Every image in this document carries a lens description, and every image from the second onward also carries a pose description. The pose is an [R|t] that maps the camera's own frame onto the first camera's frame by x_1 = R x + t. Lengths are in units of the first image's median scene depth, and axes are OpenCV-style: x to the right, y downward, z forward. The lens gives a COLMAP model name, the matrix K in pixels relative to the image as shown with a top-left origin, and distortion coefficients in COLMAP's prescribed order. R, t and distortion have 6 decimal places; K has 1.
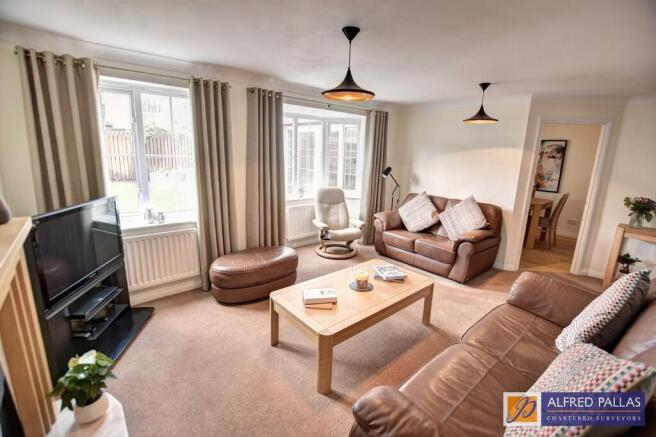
lens RADIAL K [[289.8, 0, 328.0], [0, 289.8, 215.7], [0, 0, 1]] dist [-0.004023, -0.000364]
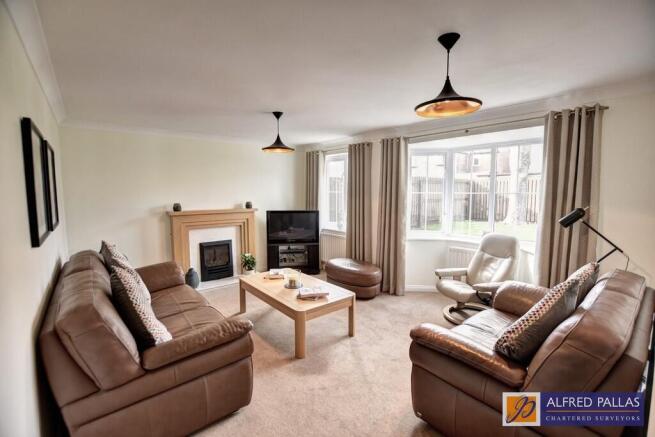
lens RADIAL K [[289.4, 0, 327.9], [0, 289.4, 216.3], [0, 0, 1]] dist [-0.004023, -0.000364]
pose [[-0.008459, 0.063978, -0.997915, 0.849228], [-0.217197, 0.974009, 0.064286, -0.107474], [0.976091, 0.217288, 0.005657, 0.660318]]
